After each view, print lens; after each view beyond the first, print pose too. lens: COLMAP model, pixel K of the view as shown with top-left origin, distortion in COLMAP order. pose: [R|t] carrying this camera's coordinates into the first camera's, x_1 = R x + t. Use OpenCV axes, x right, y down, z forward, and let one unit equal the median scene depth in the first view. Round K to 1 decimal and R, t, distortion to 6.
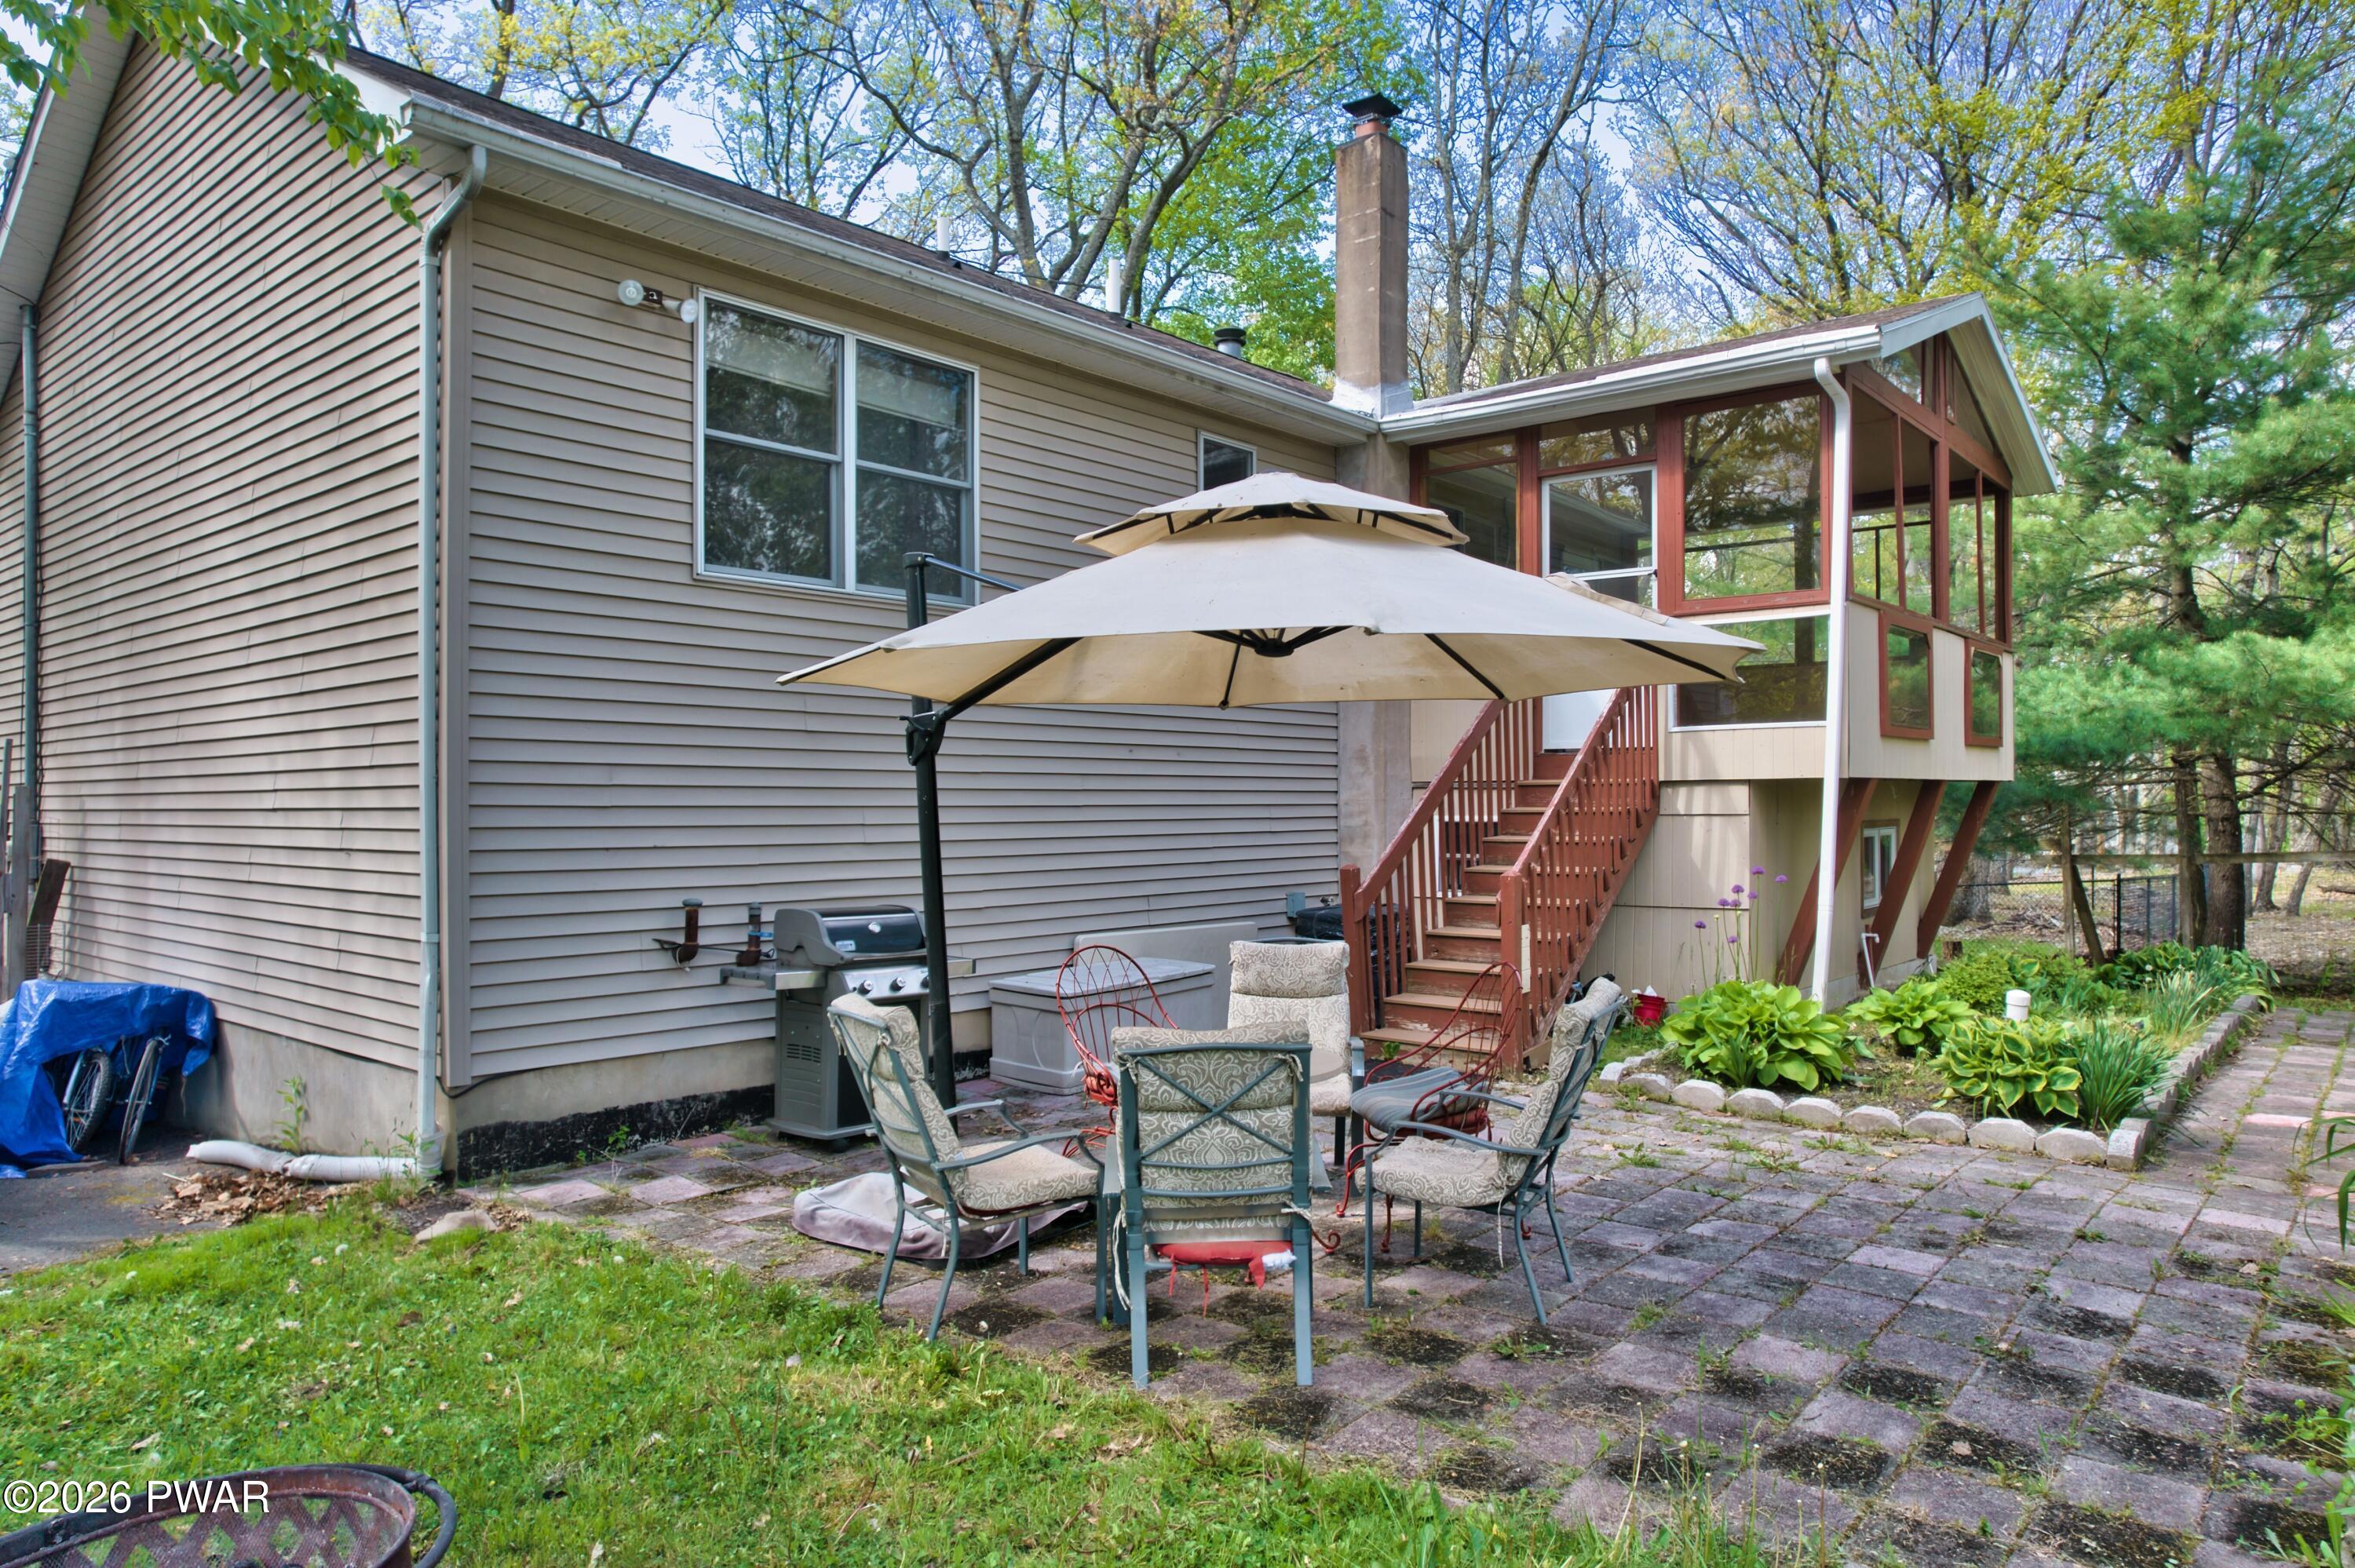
lens RADIAL K [[1523.3, 0, 1177.5], [0, 1523.3, 784.0], [0, 0, 1]] dist [-0.024968, 0.004514]
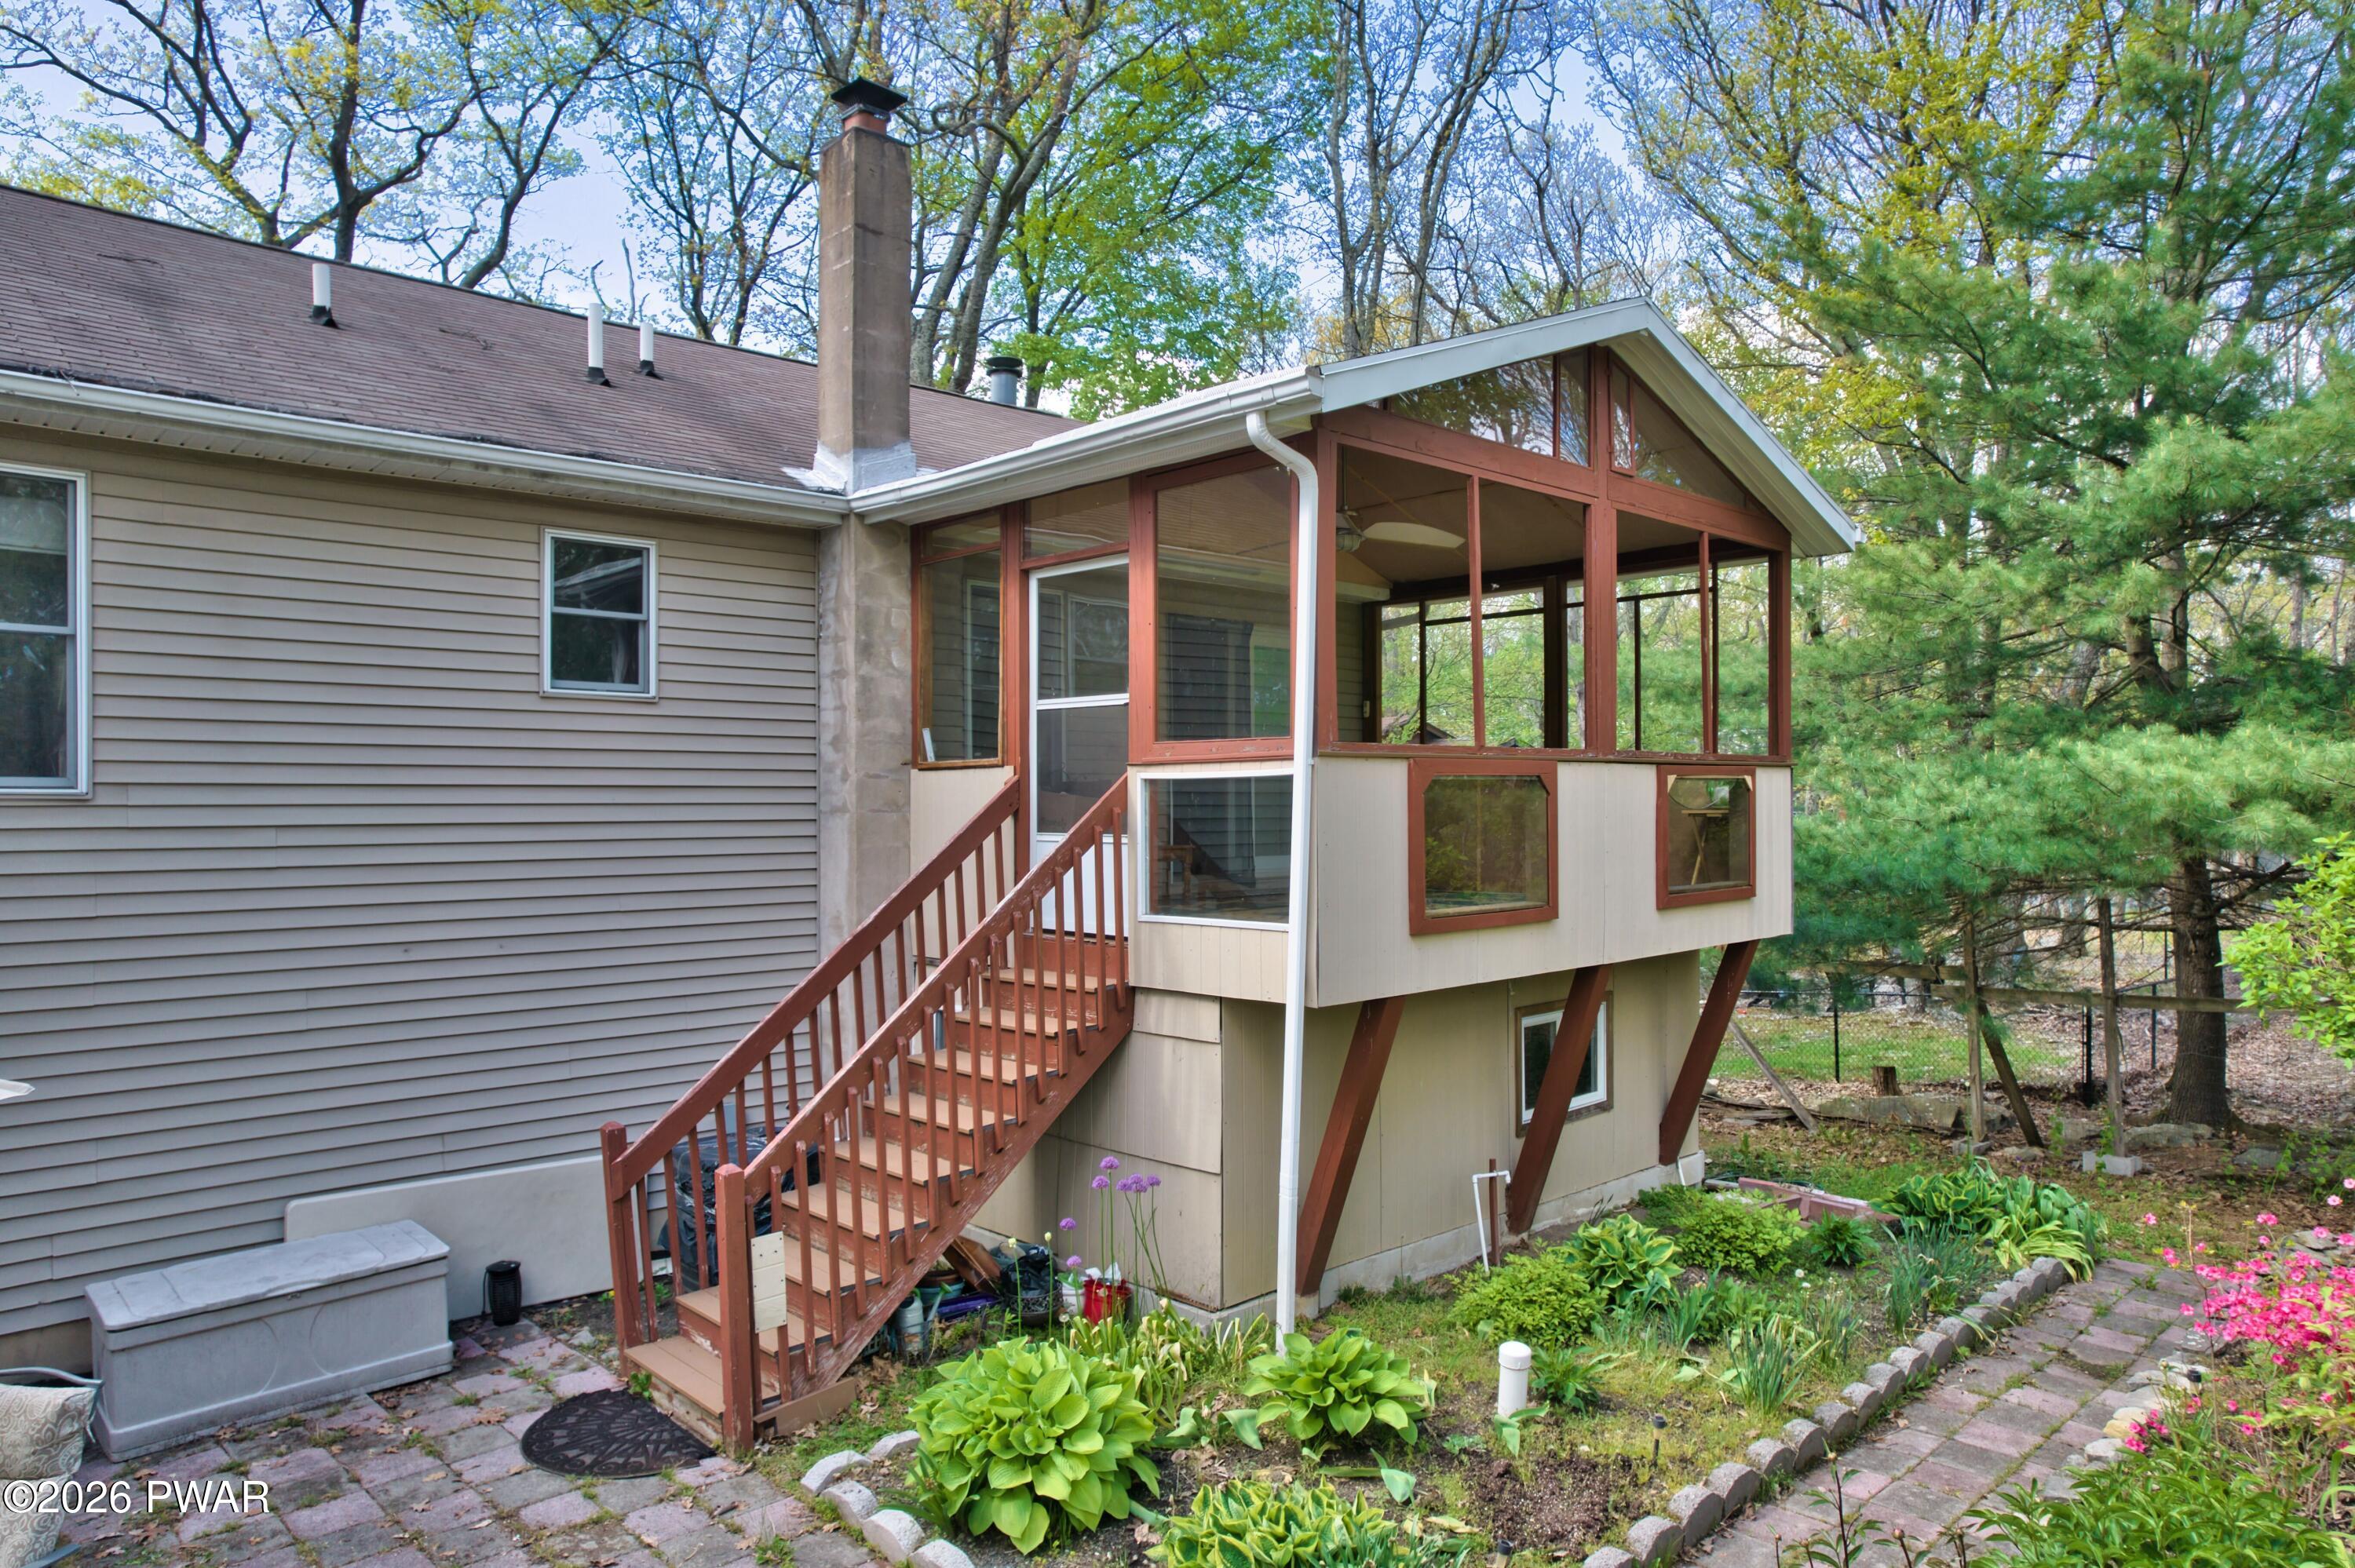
lens RADIAL K [[1501.6, 0, 1177.5], [0, 1501.6, 784.0], [0, 0, 1]] dist [-0.026806, 0.001204]
pose [[0.994130, -0.003013, -0.108155, 0.392674], [0.002878, 0.999995, -0.001399, -0.092376], [0.108158, 0.001079, 0.994133, 0.259767]]
